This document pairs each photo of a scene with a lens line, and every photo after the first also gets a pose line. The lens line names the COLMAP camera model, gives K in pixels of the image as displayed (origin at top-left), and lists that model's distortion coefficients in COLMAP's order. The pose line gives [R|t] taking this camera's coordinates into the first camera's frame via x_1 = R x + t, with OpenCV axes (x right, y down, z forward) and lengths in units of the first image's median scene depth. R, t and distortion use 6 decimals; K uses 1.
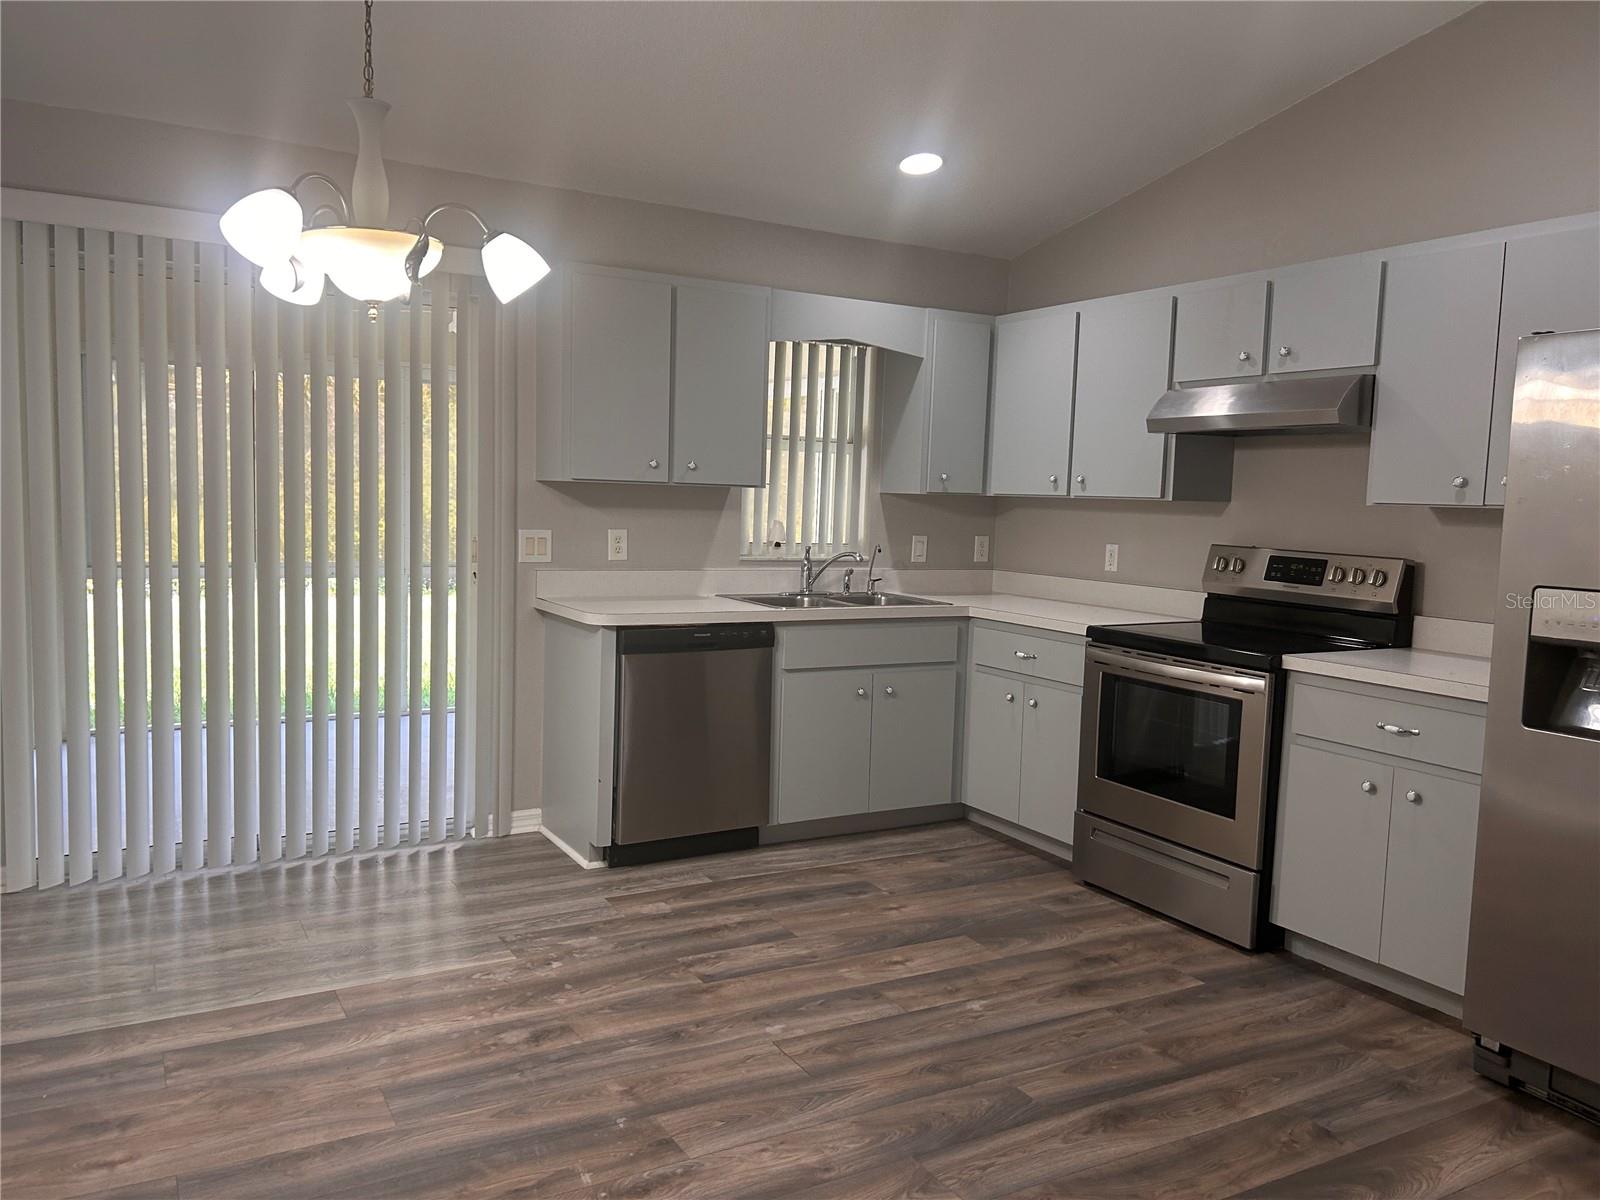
lens RADIAL K [[1205.3, 0, 787.8], [0, 1205.3, 594.3], [0, 0, 1]] dist [0.054475, -0.068106]
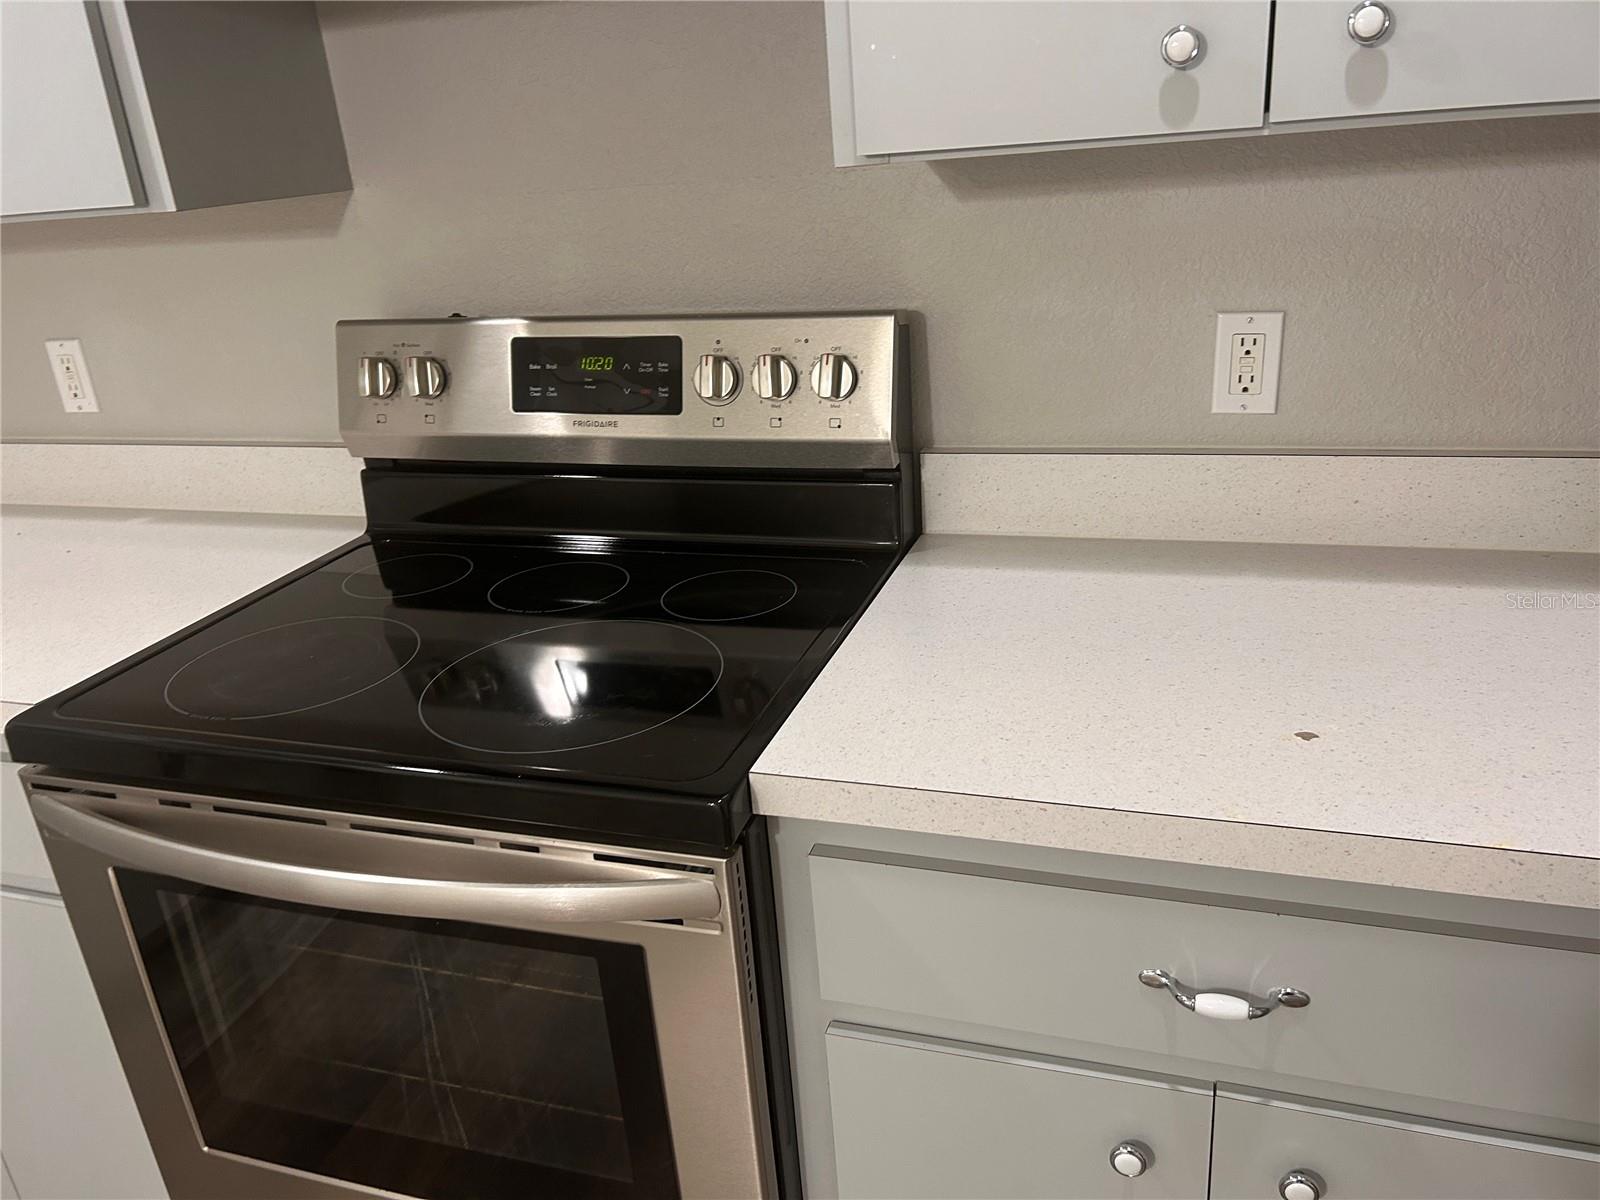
lens RADIAL K [[1205.3, 0, 807.4], [0, 1205.3, 598.8], [0, 0, 1]] dist [0.054475, -0.068106]
pose [[0.738871, -0.316918, 0.594670, 0.224653], [0.150570, 0.937835, 0.312720, -0.058419], [-0.656809, -0.141521, 0.740658, 0.666489]]
